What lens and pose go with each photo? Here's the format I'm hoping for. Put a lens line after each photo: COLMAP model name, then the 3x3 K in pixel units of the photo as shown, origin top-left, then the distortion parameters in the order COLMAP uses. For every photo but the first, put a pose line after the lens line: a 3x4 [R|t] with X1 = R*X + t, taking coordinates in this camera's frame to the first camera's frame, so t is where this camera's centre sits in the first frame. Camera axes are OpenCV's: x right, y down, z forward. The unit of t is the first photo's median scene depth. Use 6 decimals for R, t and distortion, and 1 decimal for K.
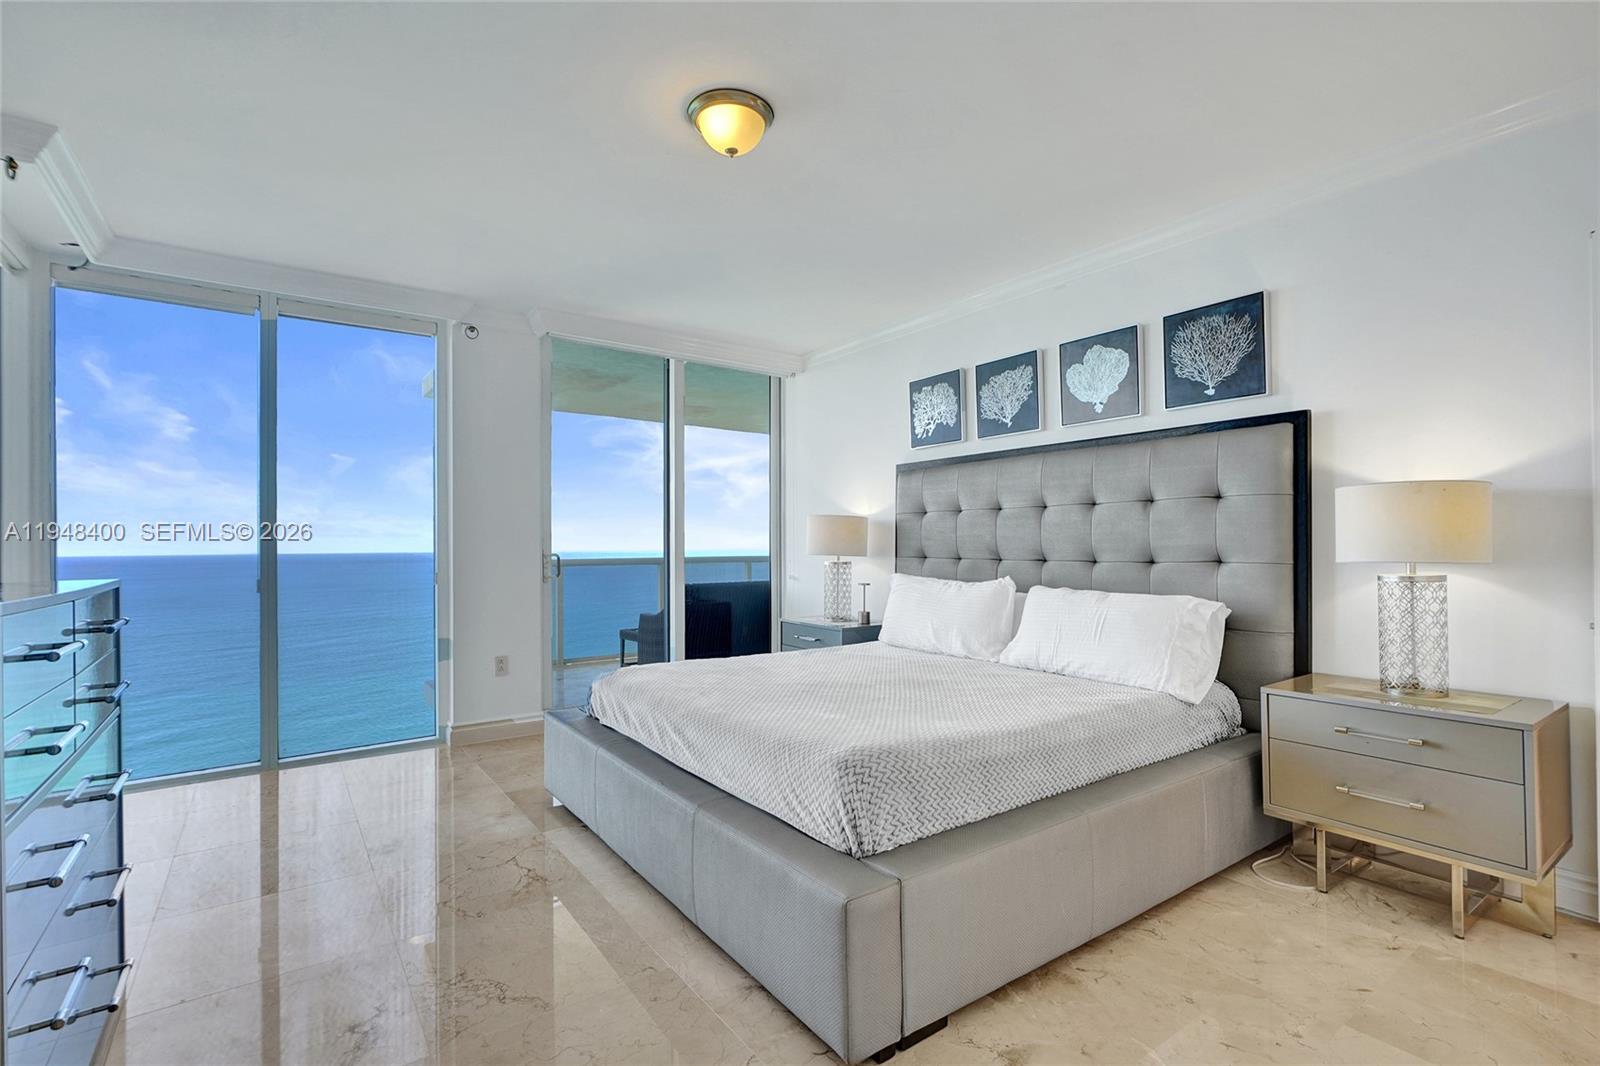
lens RADIAL K [[741.8, 0, 806.6], [0, 741.8, 536.9], [0, 0, 1]] dist [-0.004042, 0.004288]
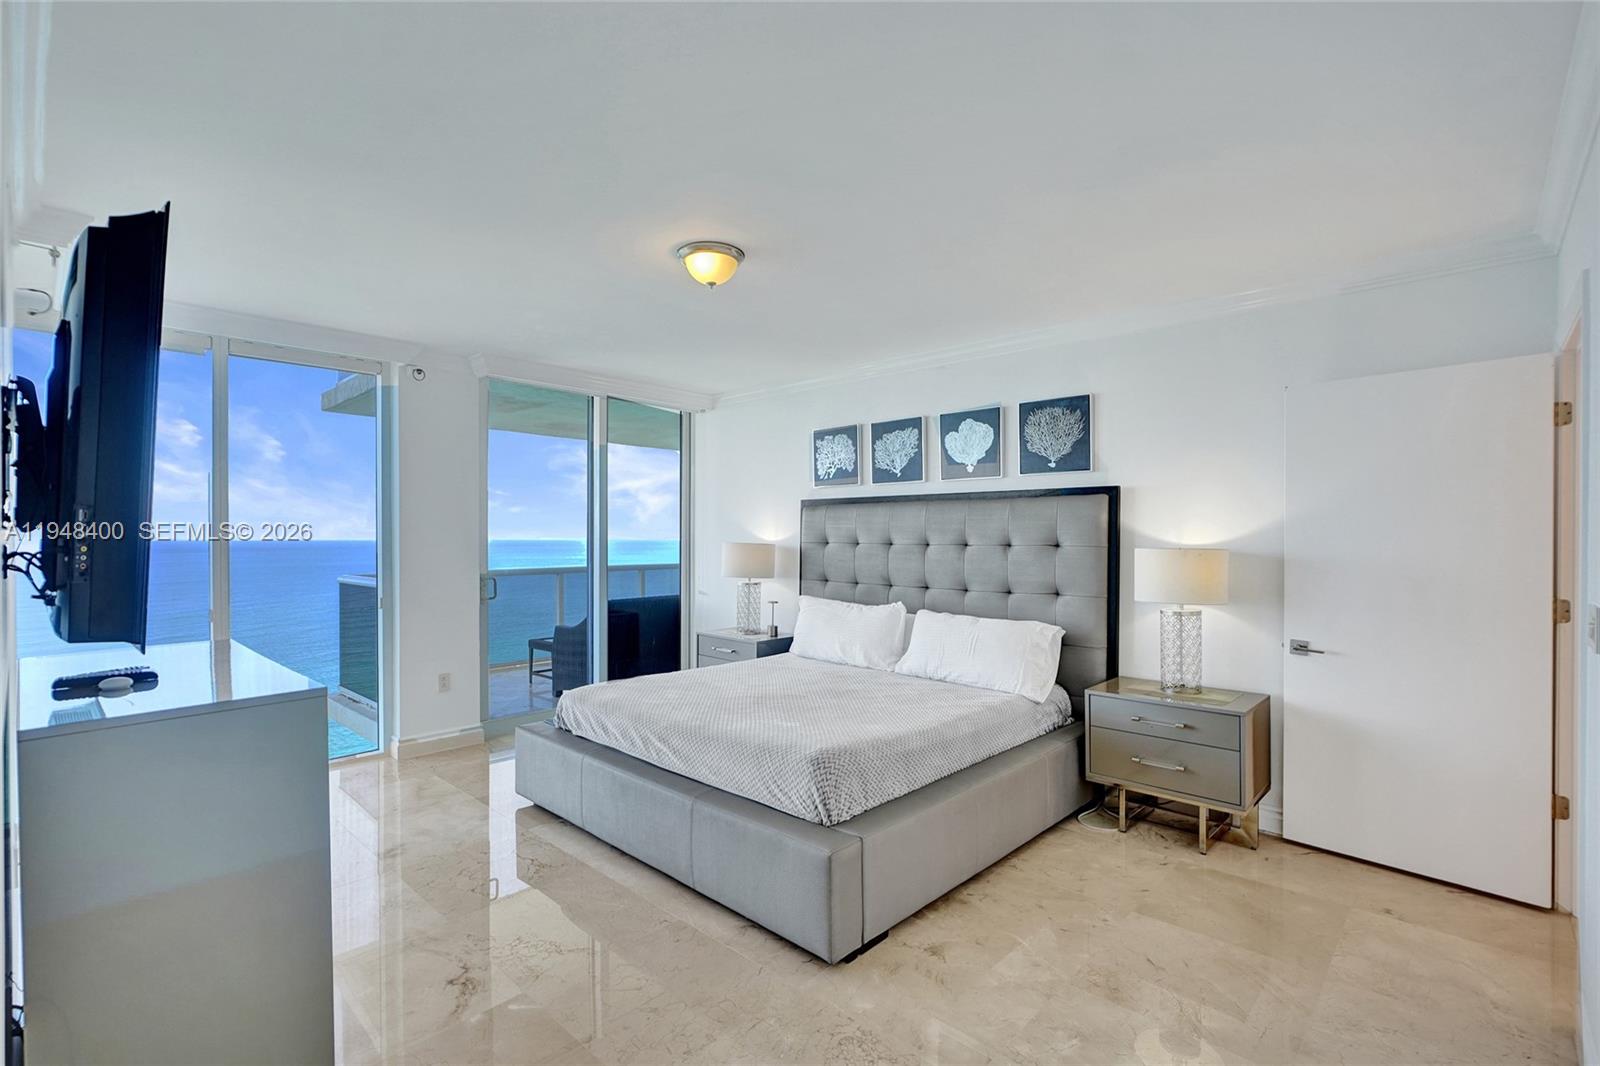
lens RADIAL K [[738.0, 0, 800.4], [0, 738.0, 535.5], [0, 0, 1]] dist [-0.002775, -0.000221]
pose [[0.982769, 0.005753, 0.184746, -0.151788], [-0.007903, 0.999909, 0.010903, -0.086726], [-0.184667, -0.012175, 0.982726, -0.231456]]
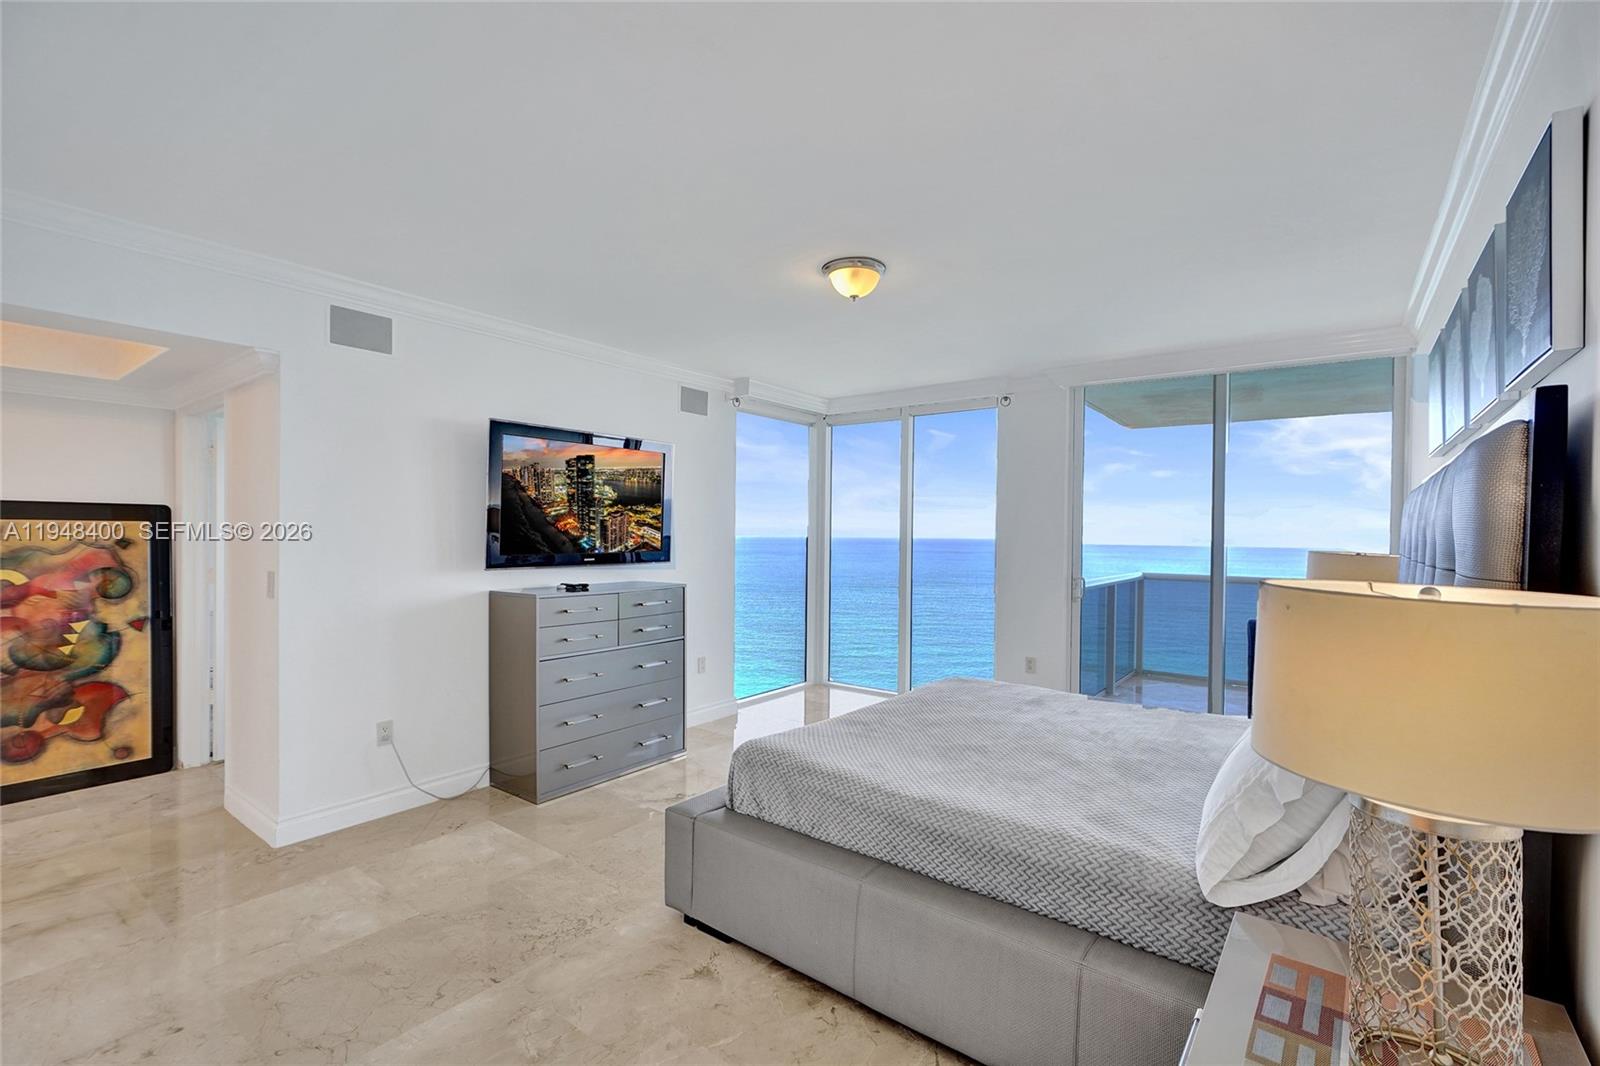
lens RADIAL K [[706.9, 0, 797.6], [0, 706.9, 536.4], [0, 0, 1]] dist [-0.003002, 0.000362]
pose [[0.286806, 0.017563, -0.957828, 0.913971], [-0.005023, 0.999846, 0.016830, -0.089244], [0.957976, -0.000016, 0.286850, 0.444354]]
